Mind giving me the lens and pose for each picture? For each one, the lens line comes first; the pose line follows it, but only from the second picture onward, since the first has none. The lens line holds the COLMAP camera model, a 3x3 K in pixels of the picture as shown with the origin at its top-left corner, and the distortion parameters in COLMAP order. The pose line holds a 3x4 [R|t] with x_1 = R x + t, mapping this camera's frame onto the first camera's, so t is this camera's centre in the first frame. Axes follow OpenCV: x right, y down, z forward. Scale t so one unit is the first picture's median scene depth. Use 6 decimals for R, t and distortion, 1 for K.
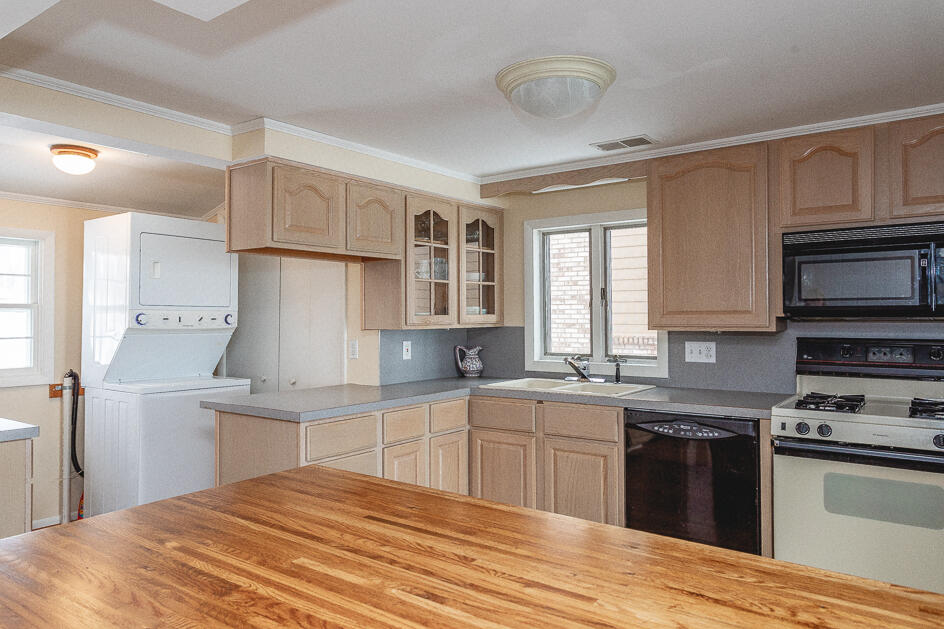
lens RADIAL K [[637.4, 0, 474.8], [0, 637.4, 310.6], [0, 0, 1]] dist [0.028780, 0.000329]
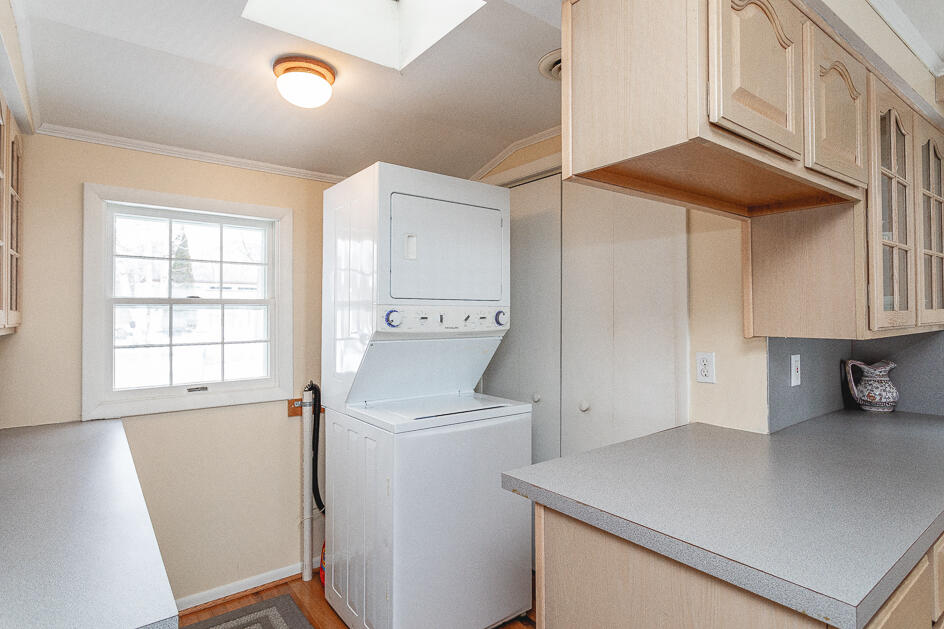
lens RADIAL K [[504.7, 0, 472.0], [0, 504.7, 314.5], [0, 0, 1]] dist [0.001418, 0.000212]
pose [[0.959646, -0.003654, -0.281188, -0.261591], [0.006165, 0.999949, 0.008047, 0.004799], [0.281145, -0.009456, 0.959619, 0.461805]]
